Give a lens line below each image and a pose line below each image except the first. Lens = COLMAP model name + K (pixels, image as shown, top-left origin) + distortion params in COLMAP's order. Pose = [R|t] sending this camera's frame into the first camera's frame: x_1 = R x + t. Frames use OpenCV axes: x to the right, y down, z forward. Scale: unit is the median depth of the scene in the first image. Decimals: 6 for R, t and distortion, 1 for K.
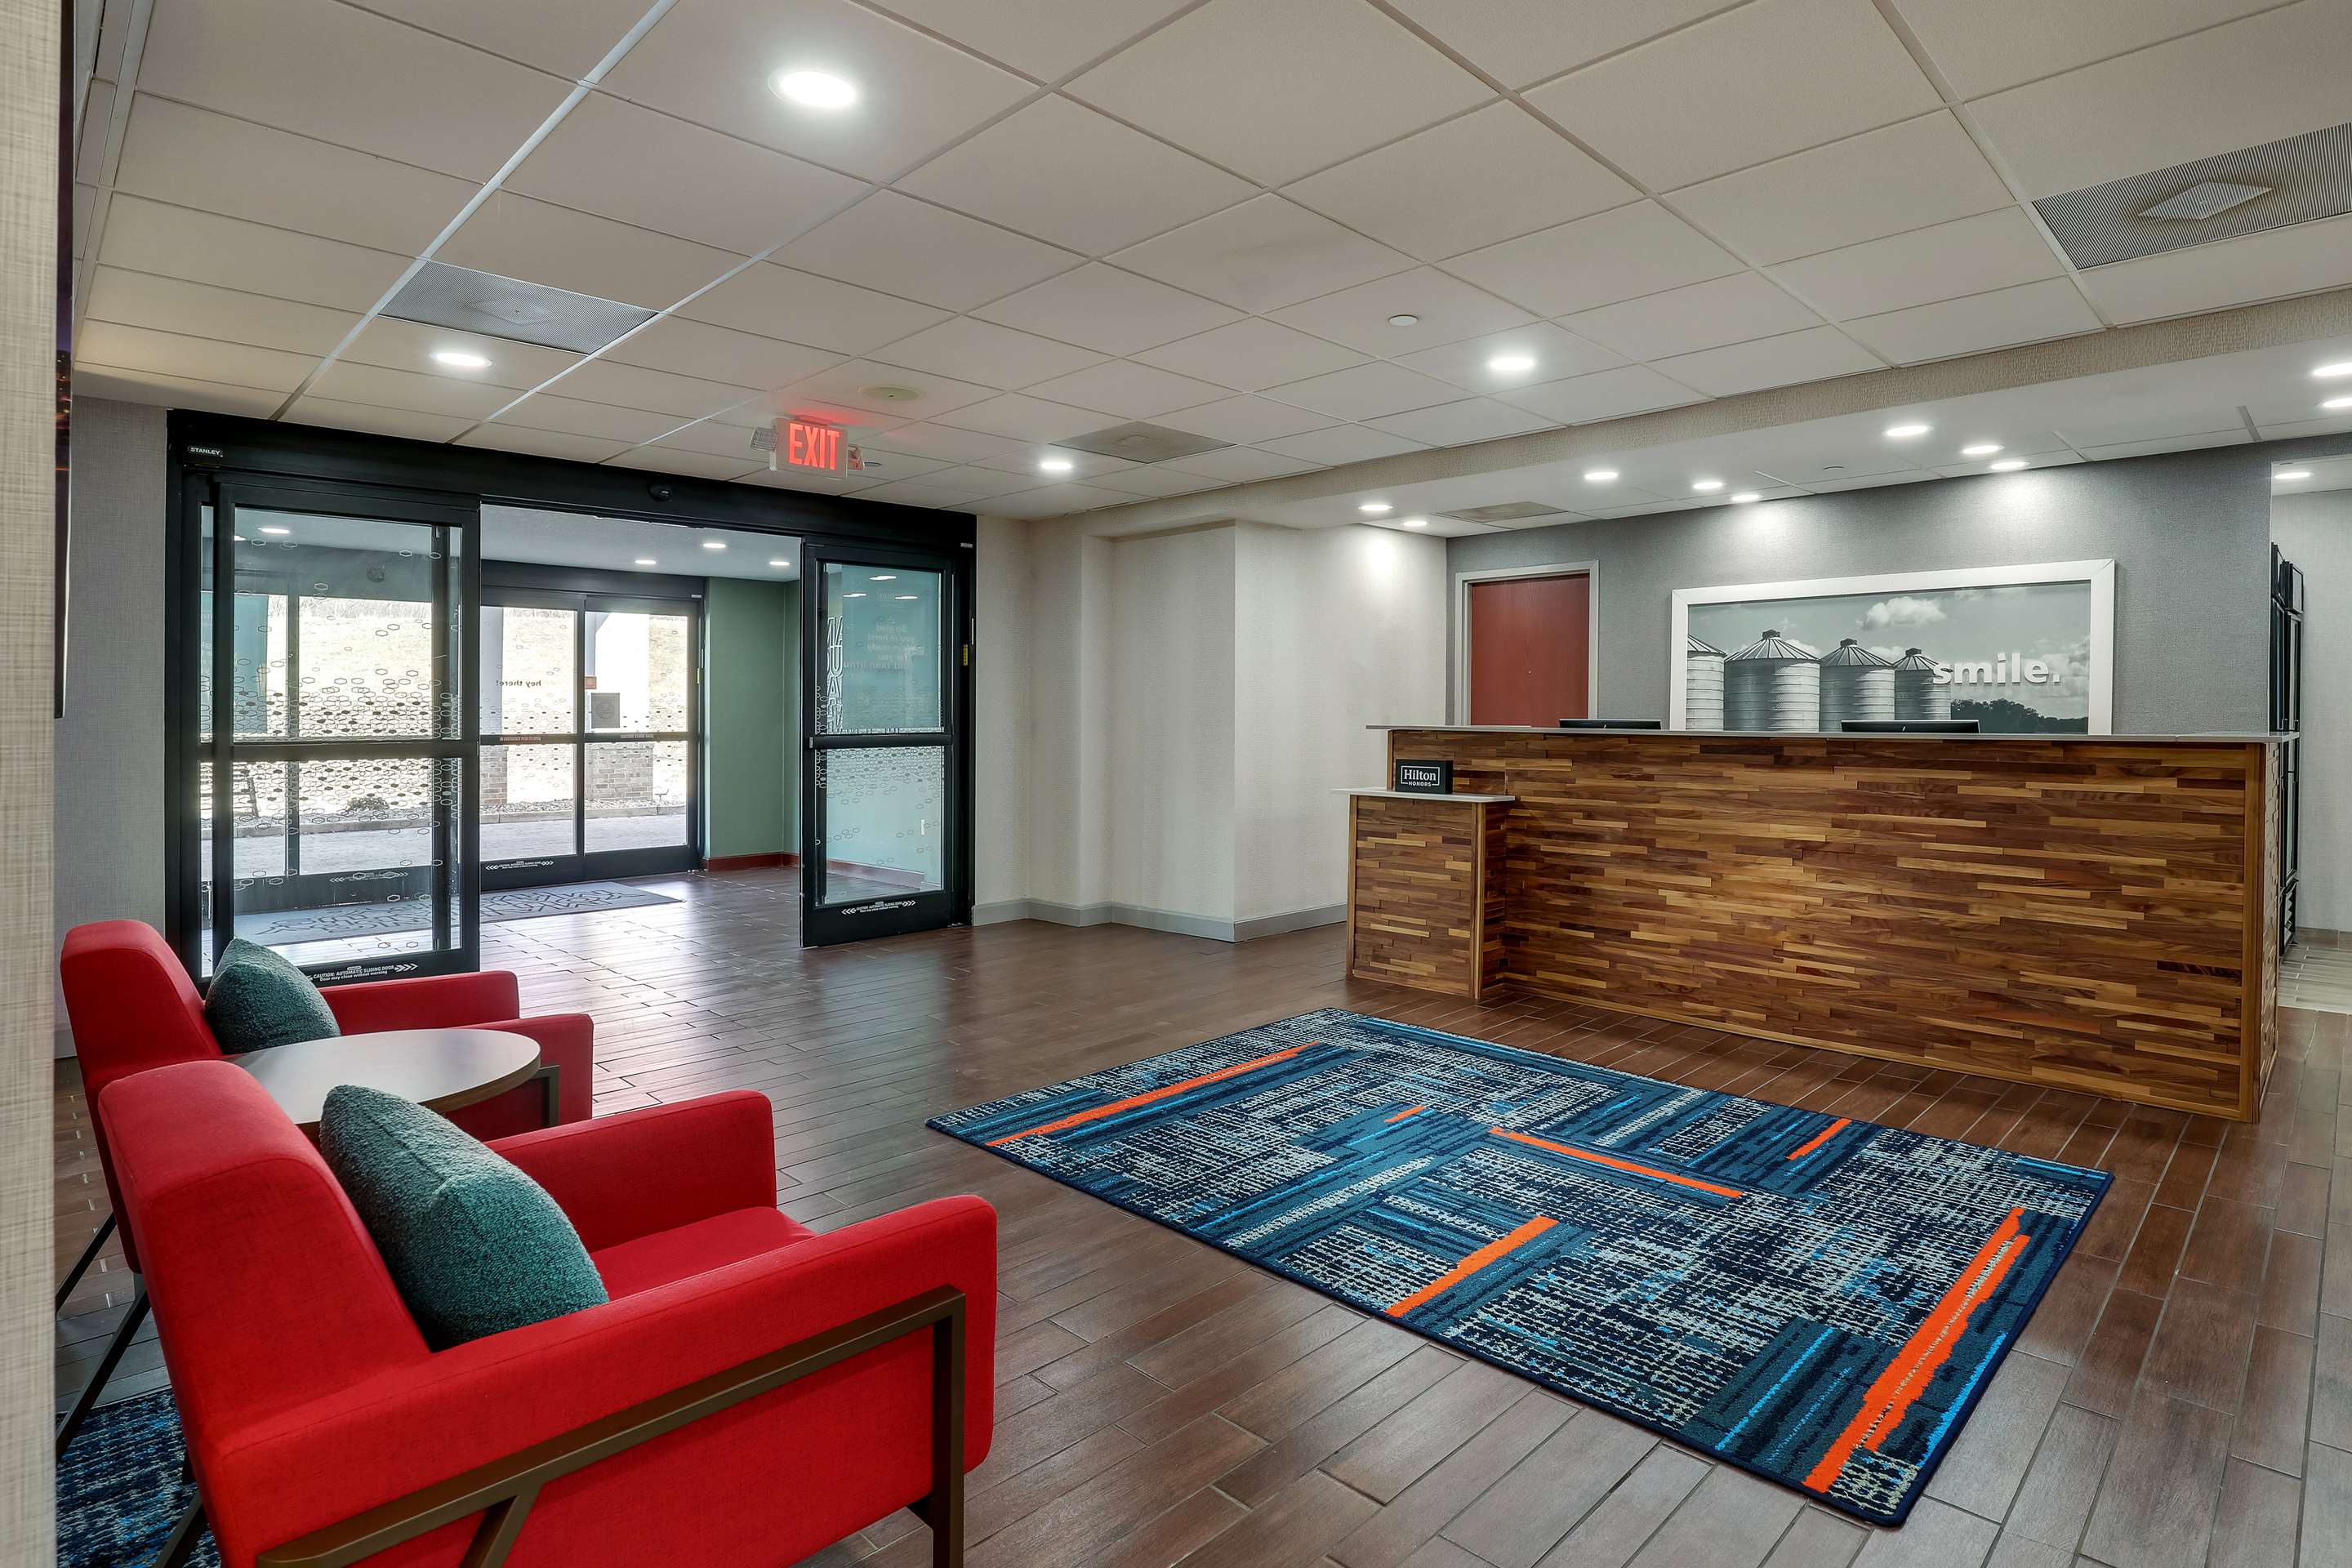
lens RADIAL K [[1225.6, 0, 1210.4], [0, 1225.6, 731.4], [0, 0, 1]] dist [-0.036700, 0.006604]
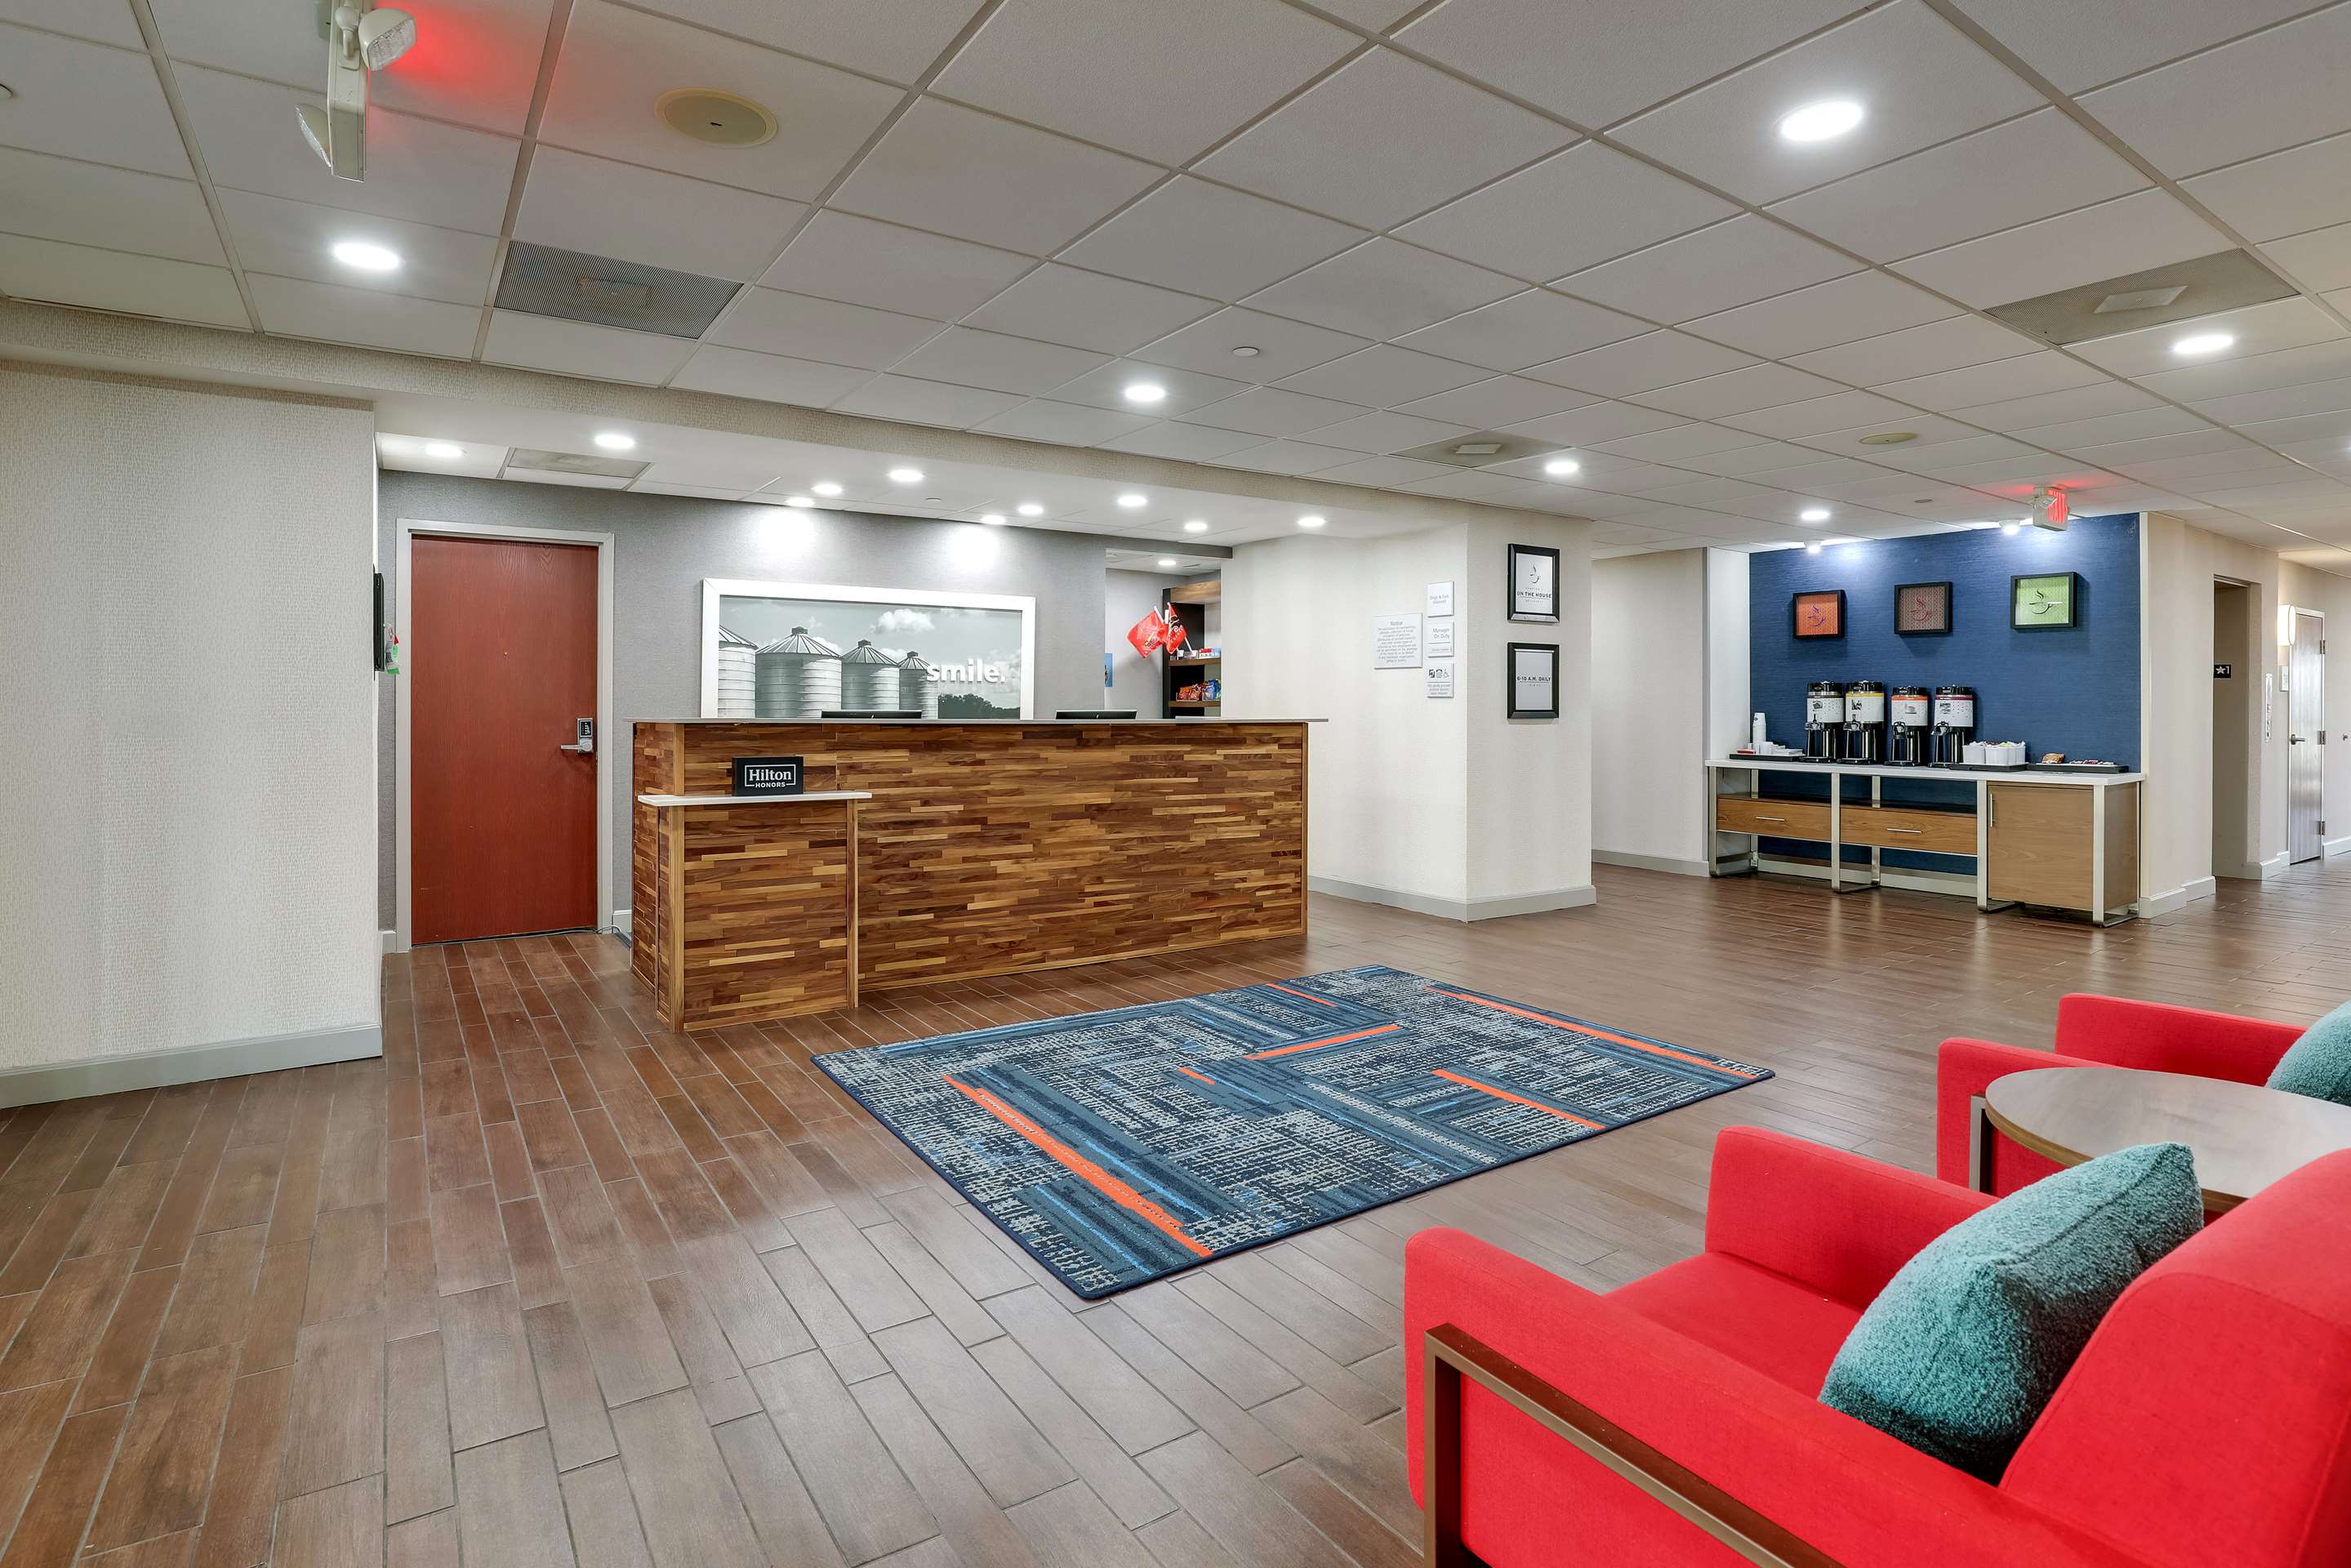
lens RADIAL K [[1184.3, 0, 1153.8], [0, 1184.3, 706.2], [0, 0, 1]] dist [-0.033652, 0.002461]
pose [[0.198438, 0.000207, 0.980113, -0.790940], [0.010202, 0.999945, -0.002276, -0.010929], [-0.980060, 0.010450, 0.198425, 0.748314]]
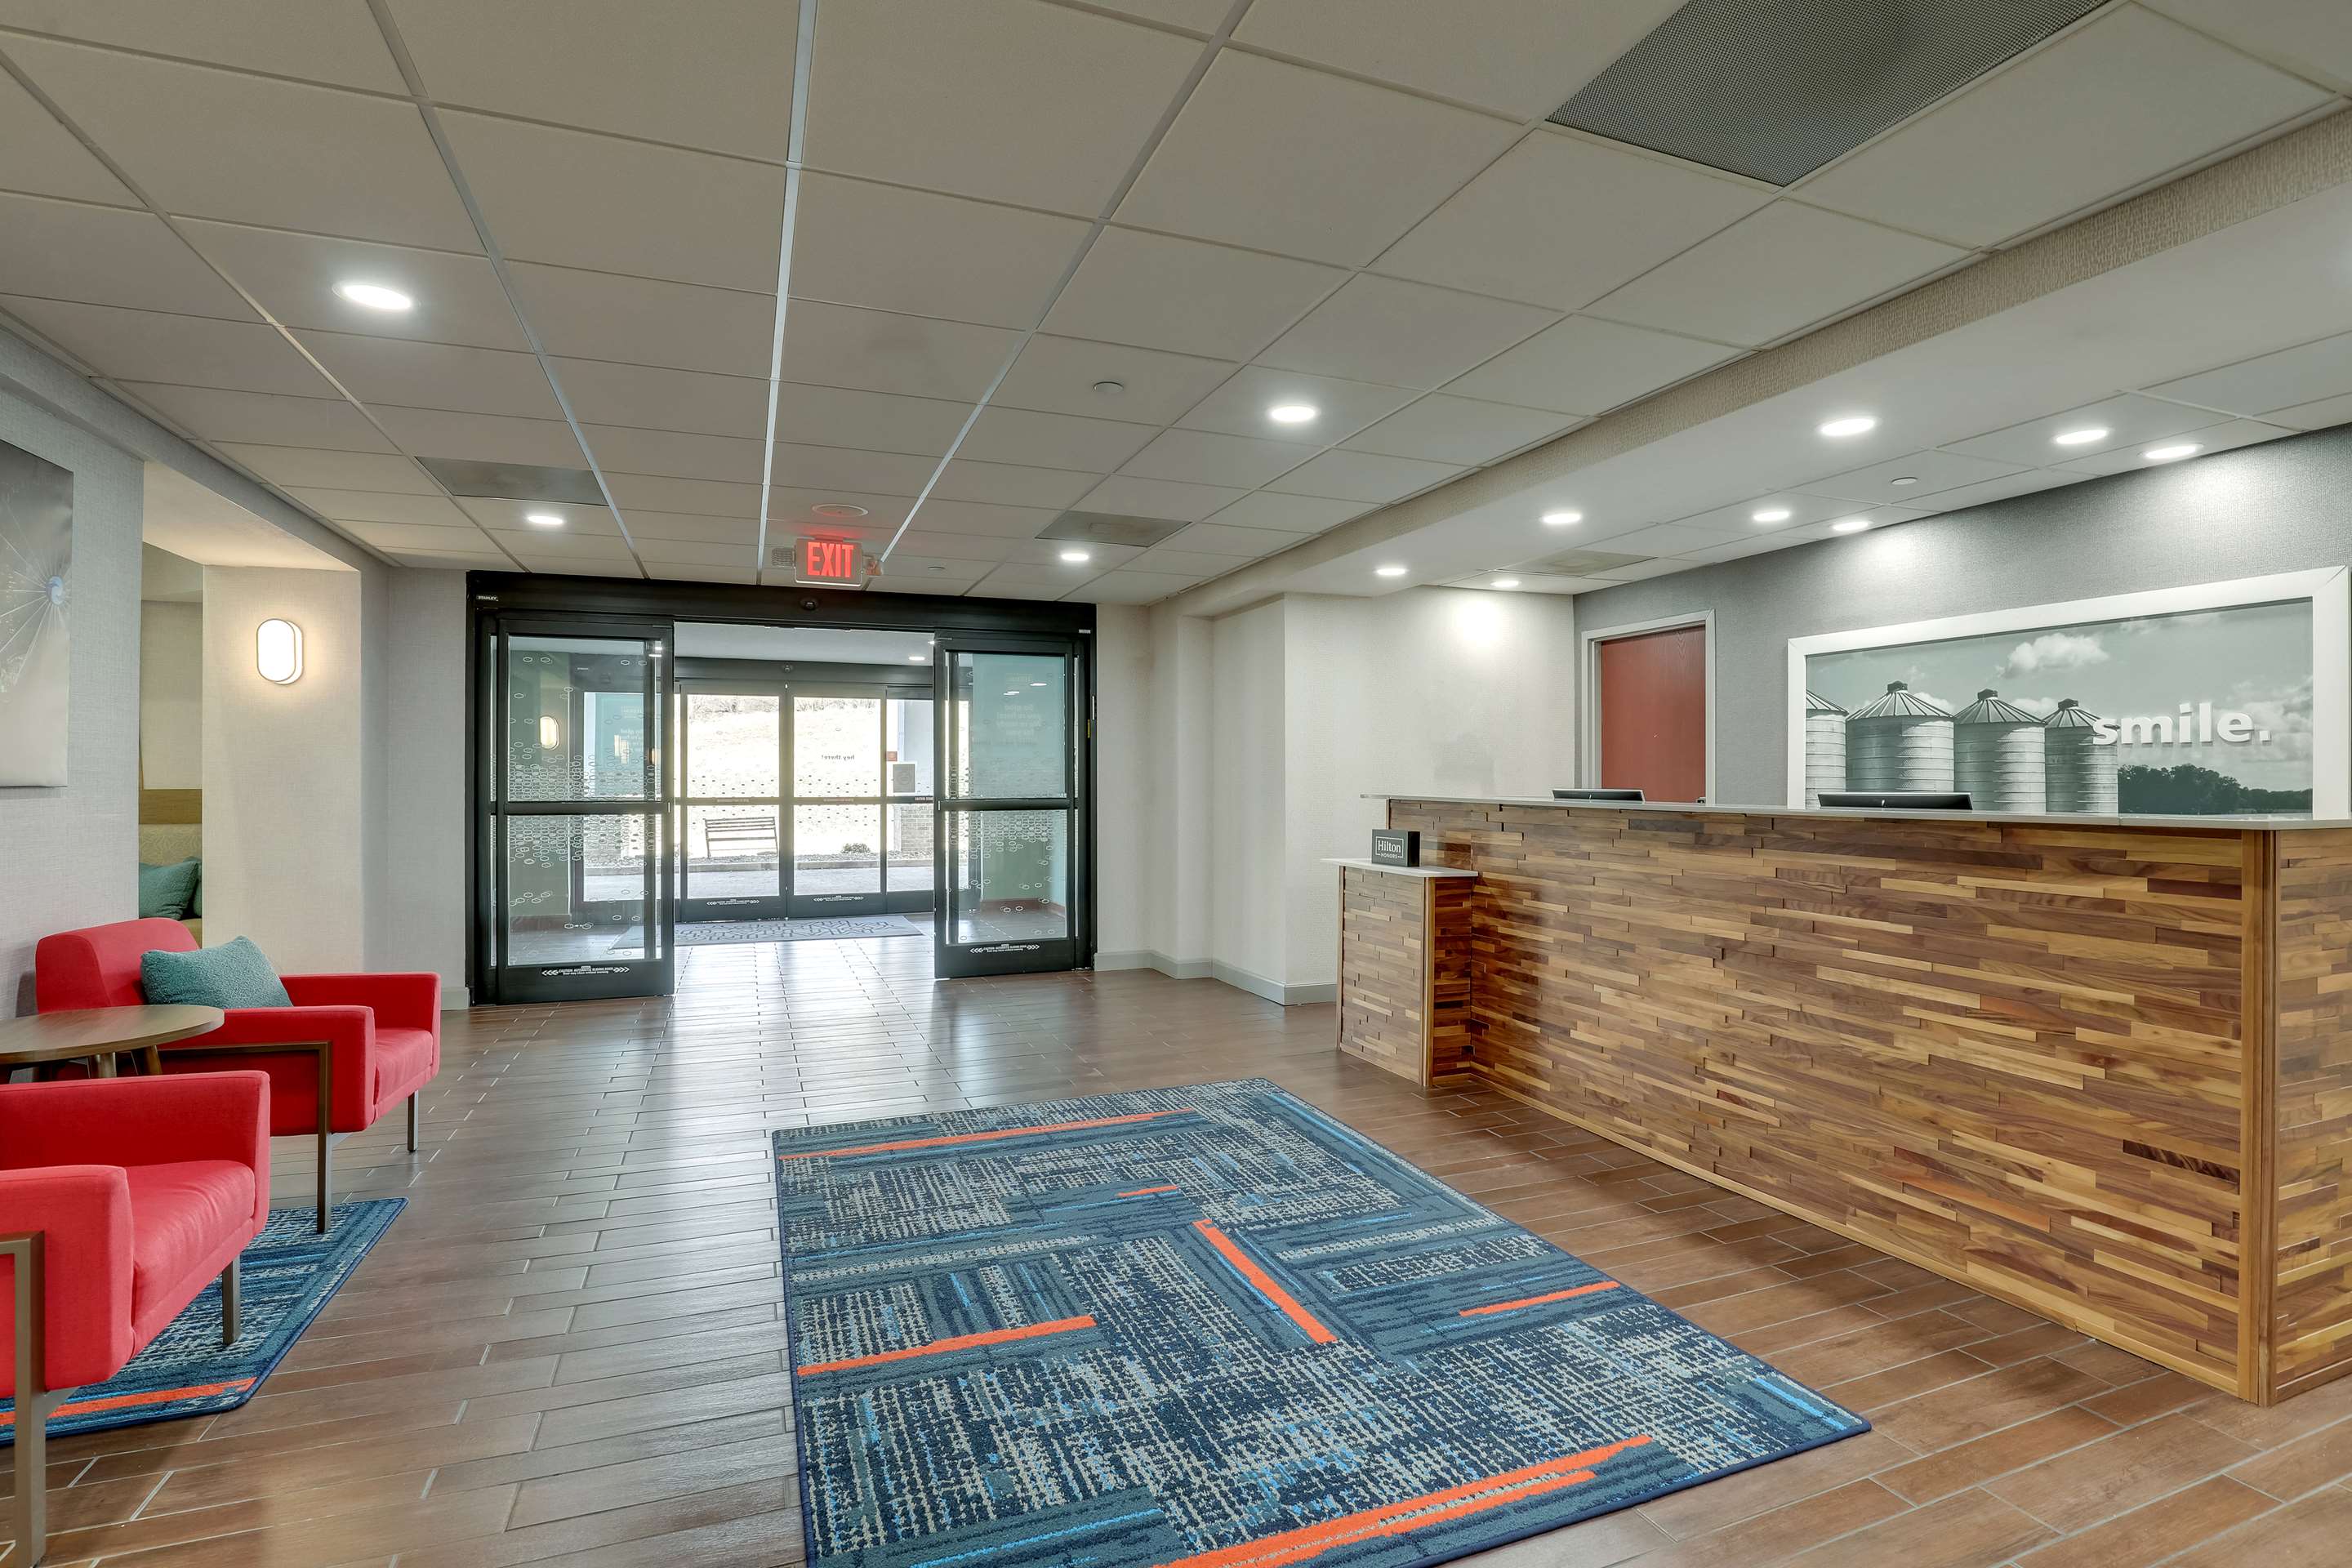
lens RADIAL K [[1114.2, 0, 1150.8], [0, 1114.2, 771.2], [0, 0, 1]] dist [-0.035071, 0.005939]
pose [[0.906307, -0.002435, -0.422613, 0.490350], [-0.006786, 0.999771, -0.020312, -0.005989], [0.422566, 0.021277, 0.906082, 0.166519]]
